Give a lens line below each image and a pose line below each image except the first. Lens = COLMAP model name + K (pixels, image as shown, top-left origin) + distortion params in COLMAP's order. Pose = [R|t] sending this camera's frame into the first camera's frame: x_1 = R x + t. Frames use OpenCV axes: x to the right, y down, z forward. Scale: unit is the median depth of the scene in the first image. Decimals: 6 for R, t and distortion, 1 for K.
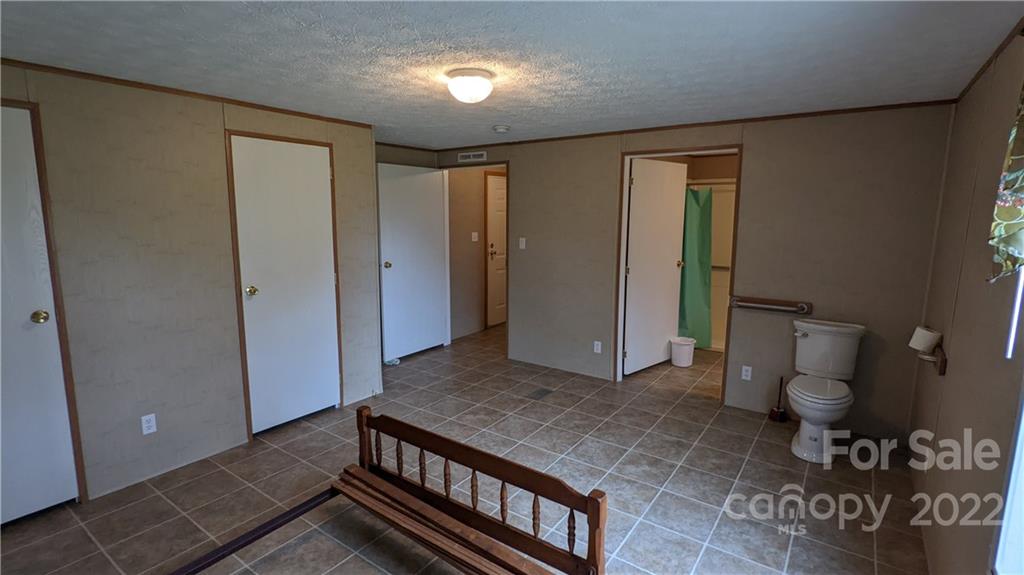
lens RADIAL K [[496.7, 0, 512.0], [0, 496.7, 287.5], [0, 0, 1]] dist [0.000065, 0.000040]
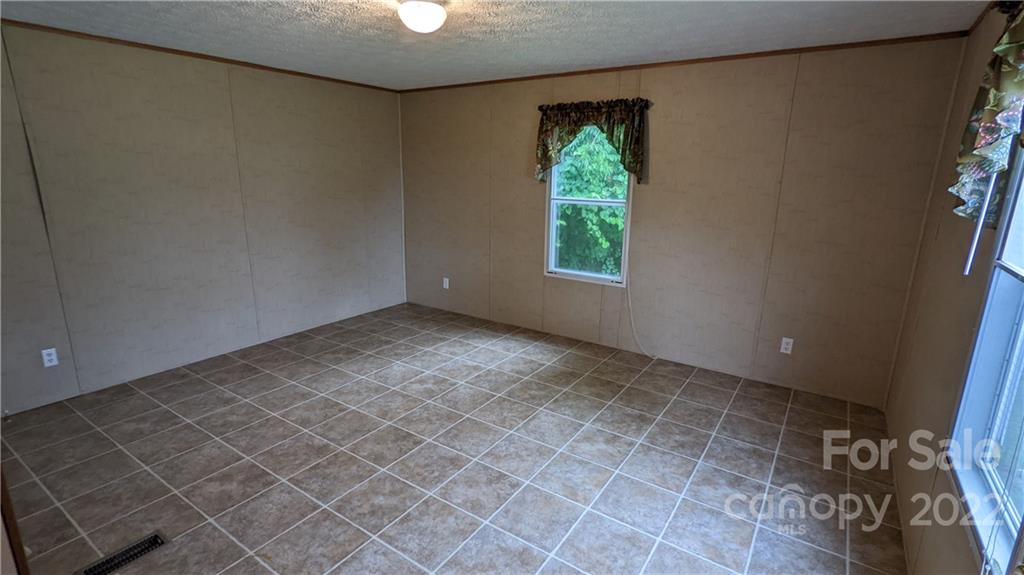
lens RADIAL K [[496.7, 0, 512.0], [0, 496.7, 287.5], [0, 0, 1]] dist [0.000065, 0.000040]
pose [[0.999576, 0.007904, 0.028029, 0.085575], [-0.010288, 0.996247, 0.085947, 0.001148], [-0.027245, -0.086199, 0.995905, 0.143096]]
